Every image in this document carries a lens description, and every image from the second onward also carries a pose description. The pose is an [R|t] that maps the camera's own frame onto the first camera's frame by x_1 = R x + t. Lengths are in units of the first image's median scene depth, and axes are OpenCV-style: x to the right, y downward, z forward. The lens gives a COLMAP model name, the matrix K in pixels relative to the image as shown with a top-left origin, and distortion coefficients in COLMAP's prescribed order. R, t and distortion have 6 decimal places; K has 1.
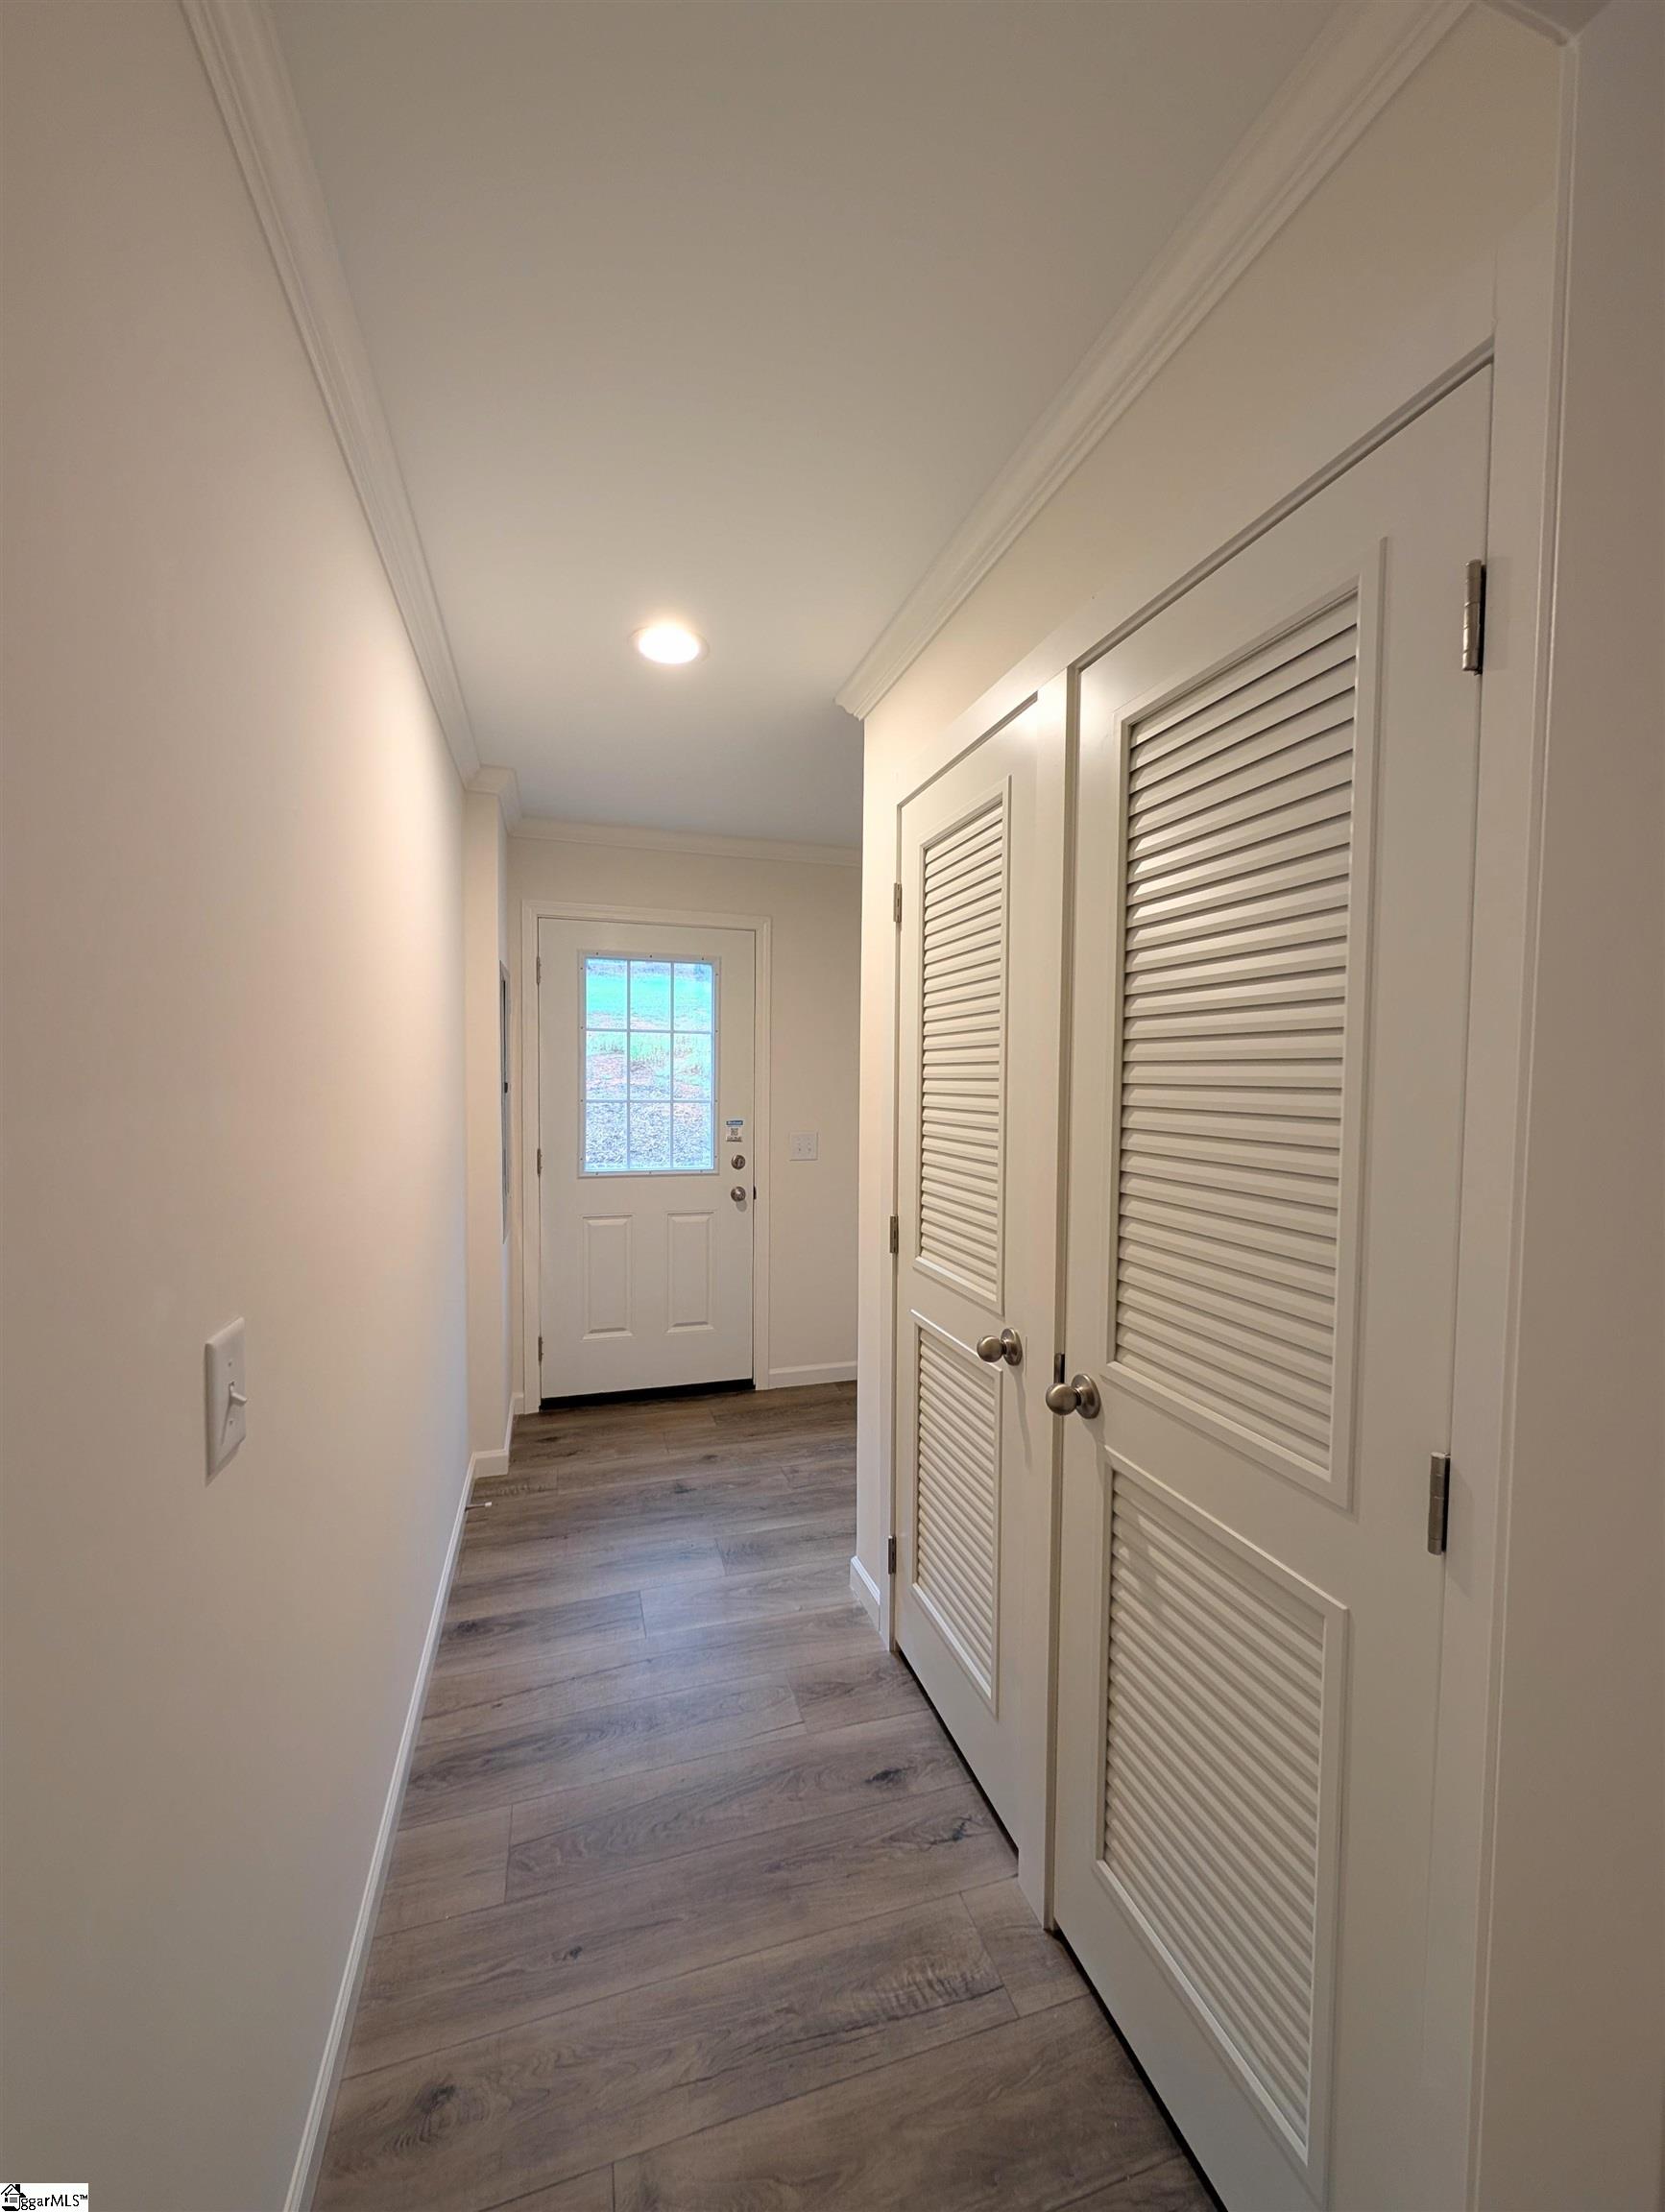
lens RADIAL K [[831.3, 0, 828.2], [0, 831.3, 1109.3], [0, 0, 1]] dist [-0.001836, -0.001028]
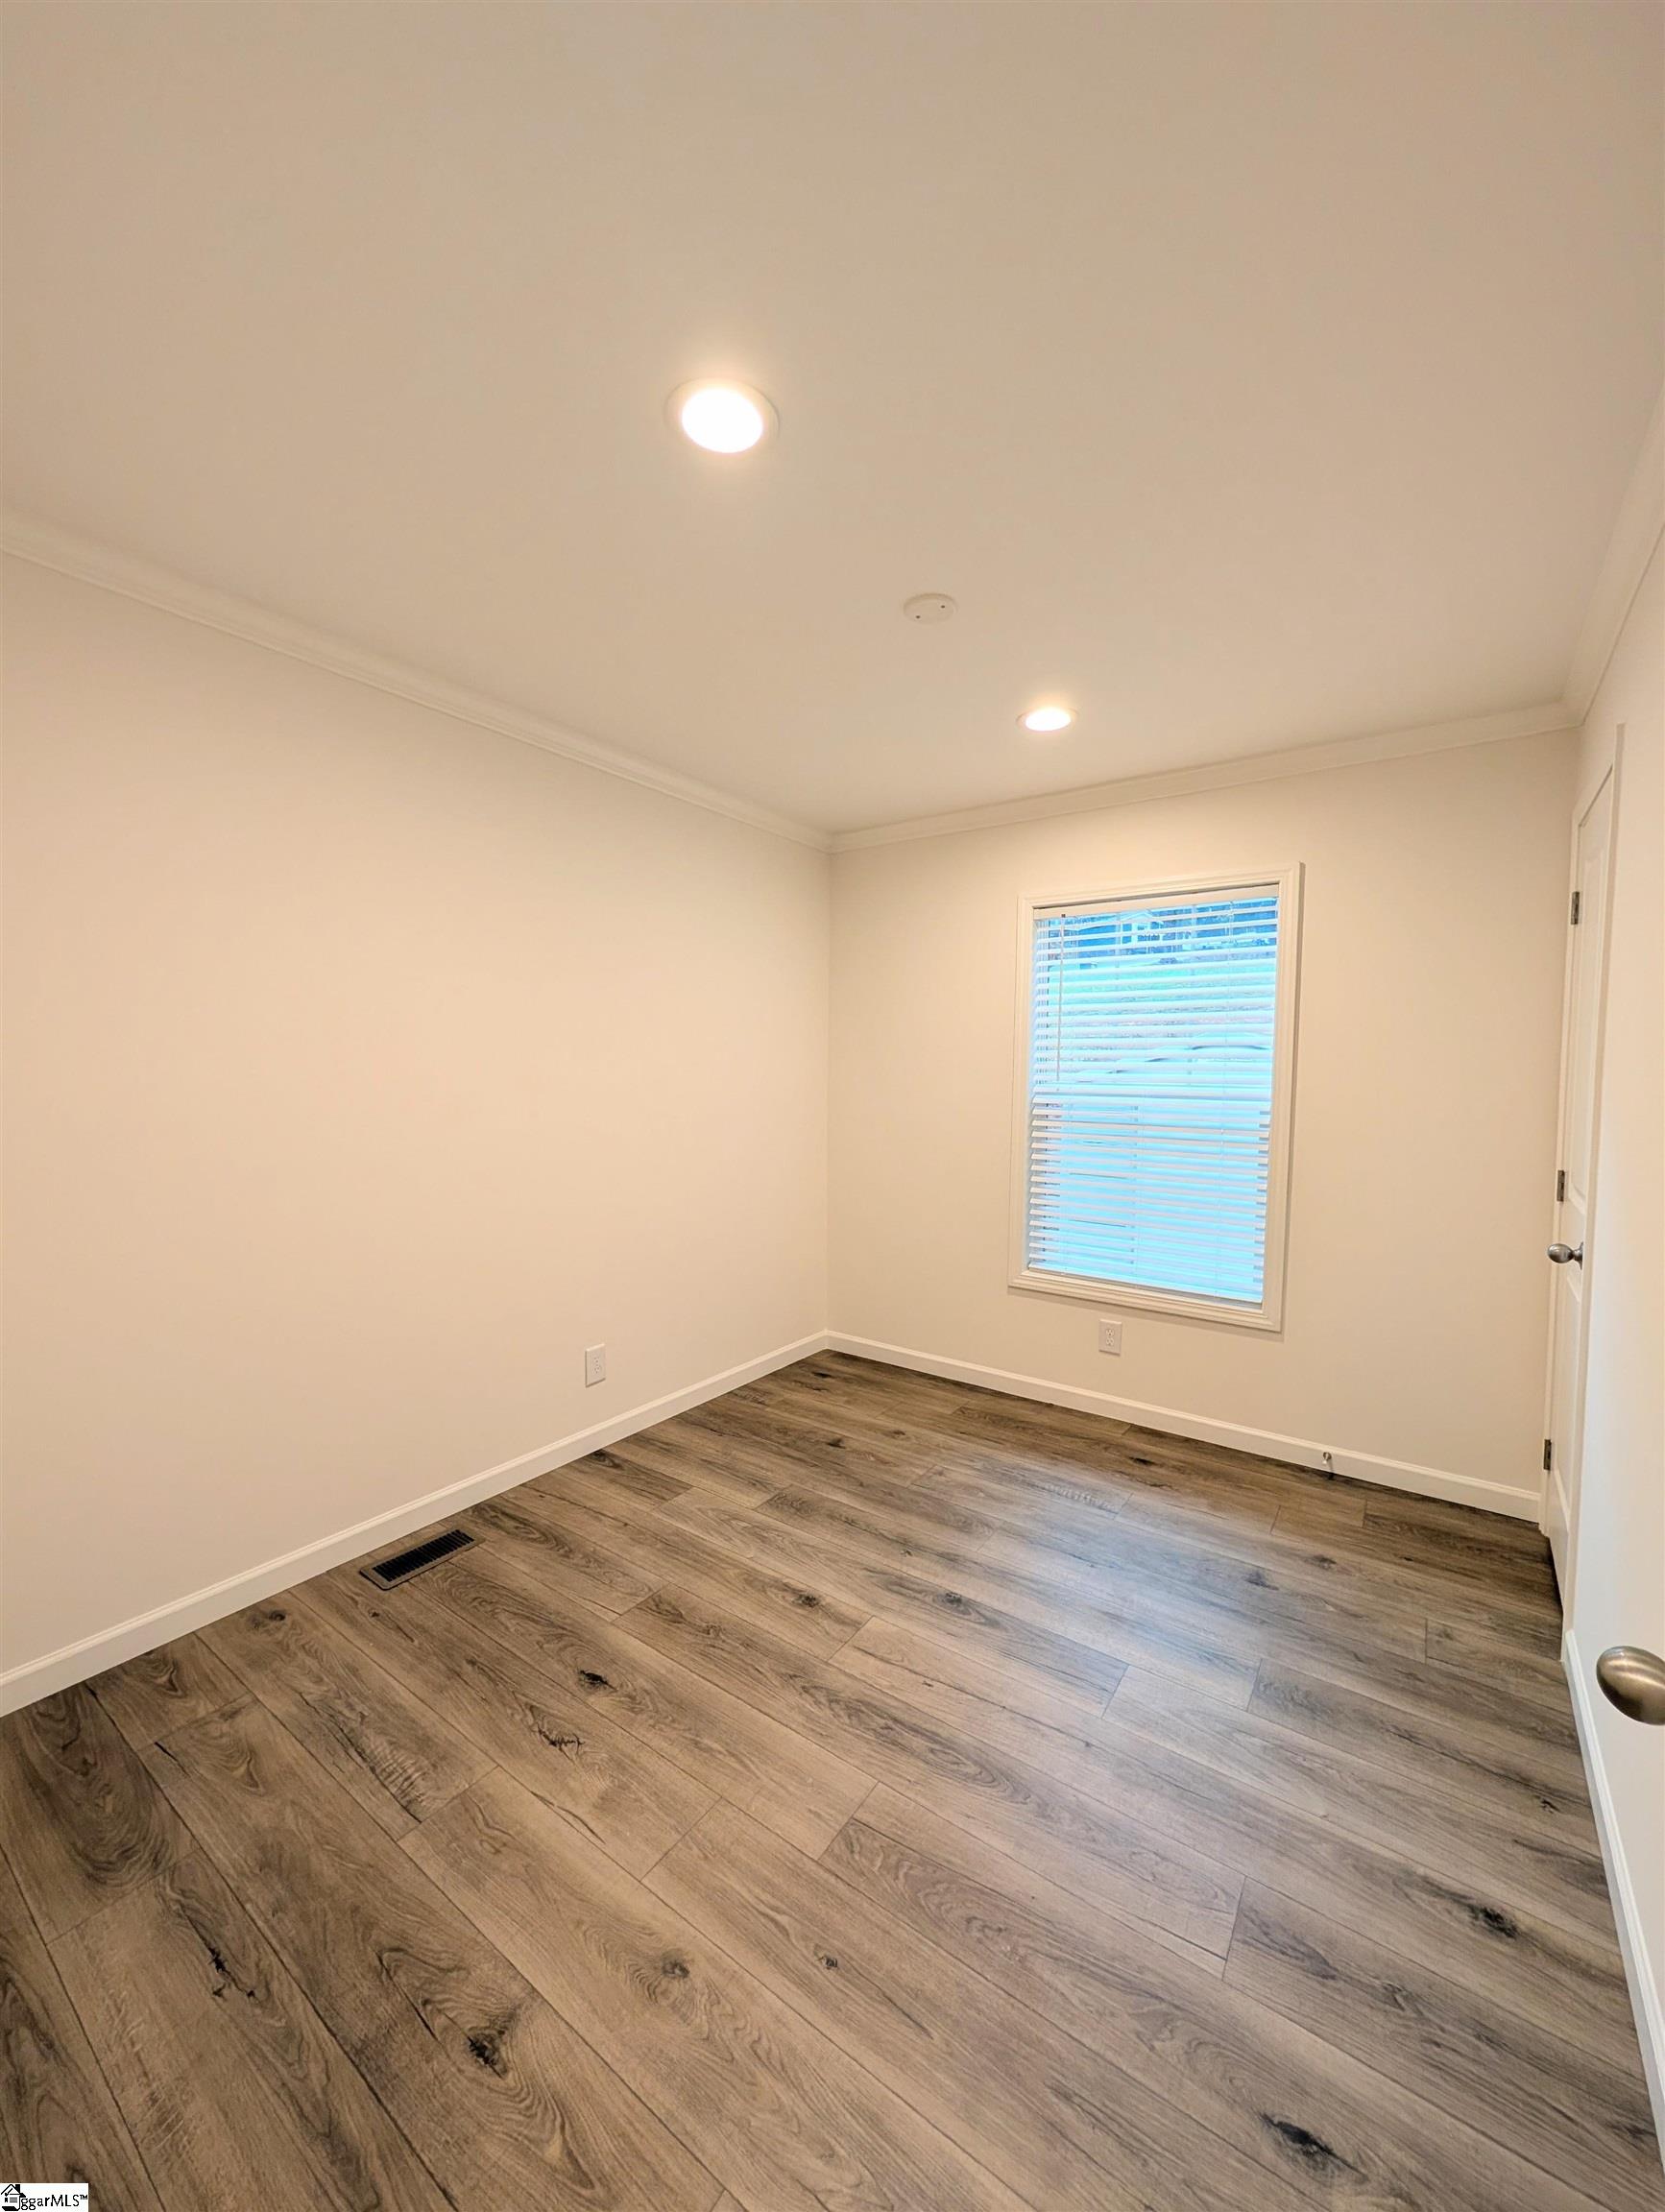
lens RADIAL K [[831.3, 0, 820.4], [0, 831.3, 1104.3], [0, 0, 1]] dist [-0.001836, -0.001028]
pose [[0.594832, 0.018776, -0.803631, 0.319041], [-0.030109, 0.999546, 0.001067, 0.032322], [0.803286, 0.023562, 0.595127, 0.306225]]
